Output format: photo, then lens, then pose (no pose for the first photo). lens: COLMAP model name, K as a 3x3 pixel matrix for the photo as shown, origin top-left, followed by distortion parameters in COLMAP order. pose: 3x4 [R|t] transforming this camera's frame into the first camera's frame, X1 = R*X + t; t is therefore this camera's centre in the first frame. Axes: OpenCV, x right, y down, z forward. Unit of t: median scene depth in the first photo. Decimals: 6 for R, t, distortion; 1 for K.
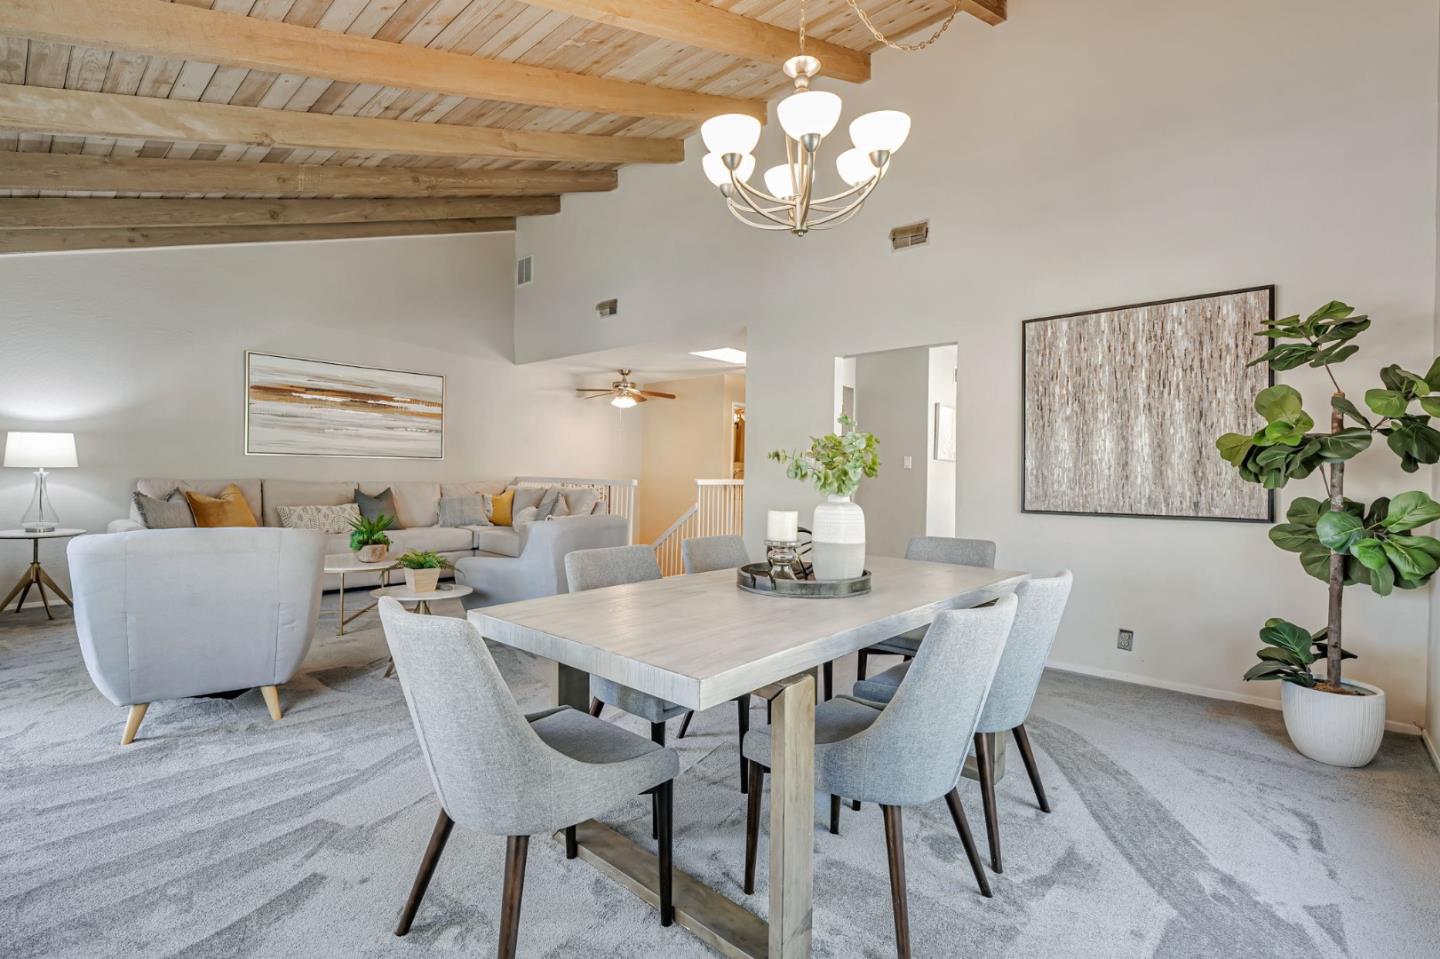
lens RADIAL K [[657.3, 0, 721.2], [0, 657.3, 476.1], [0, 0, 1]] dist [0.018150, -0.000250]
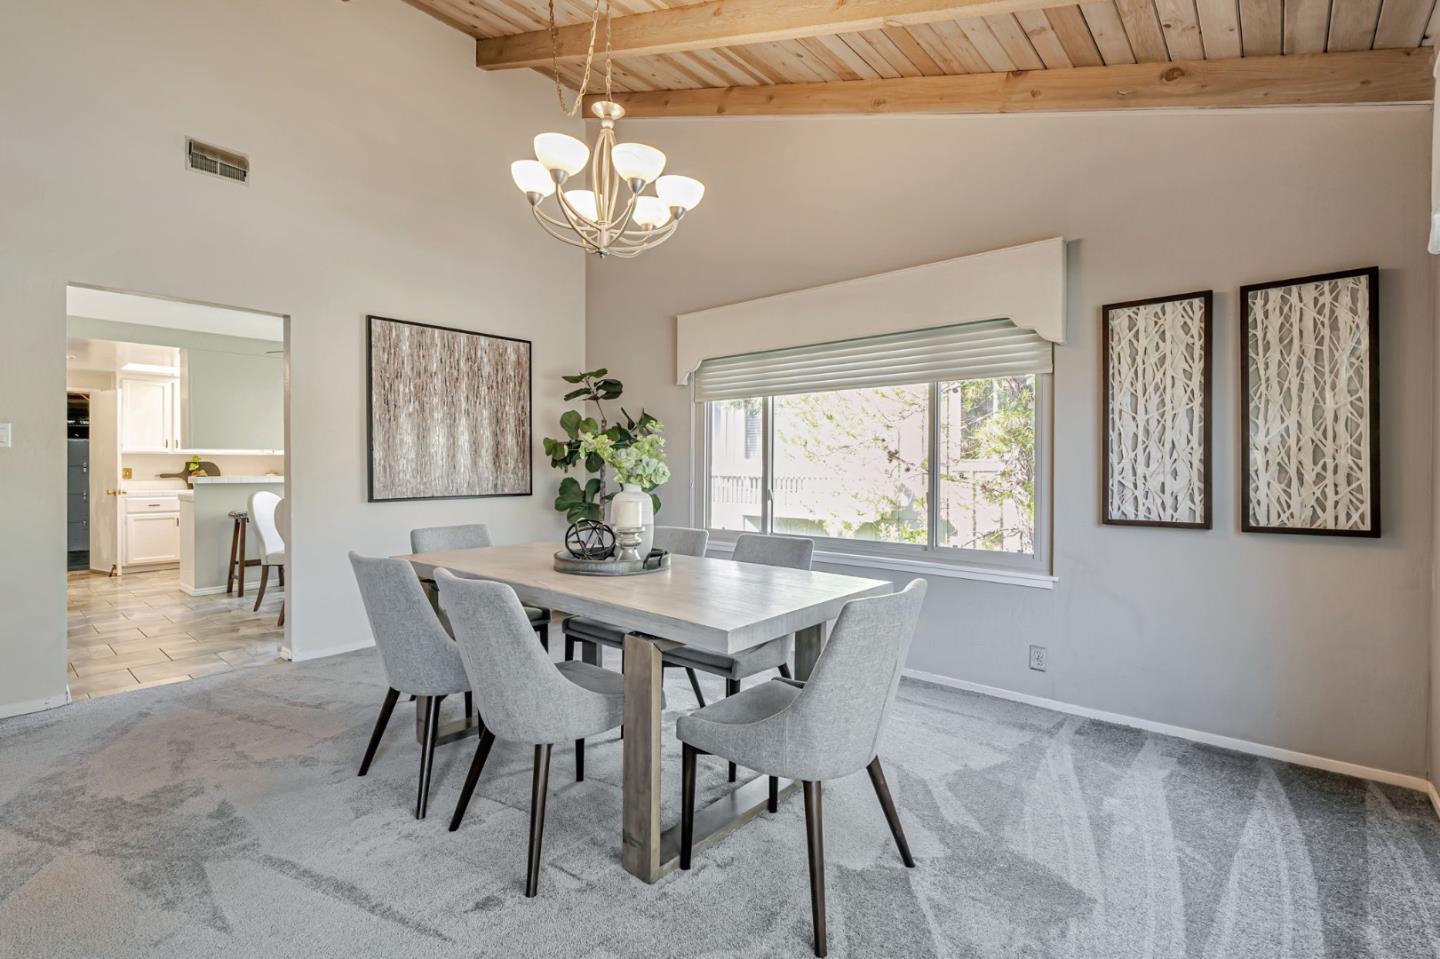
lens RADIAL K [[657.3, 0, 721.6], [0, 657.3, 470.6], [0, 0, 1]] dist [0.018150, -0.000250]
pose [[-0.012021, -0.018697, 0.999753, -0.621931], [0.002674, 0.999821, 0.018731, -0.012419], [-0.999924, 0.002899, -0.011969, 0.499572]]
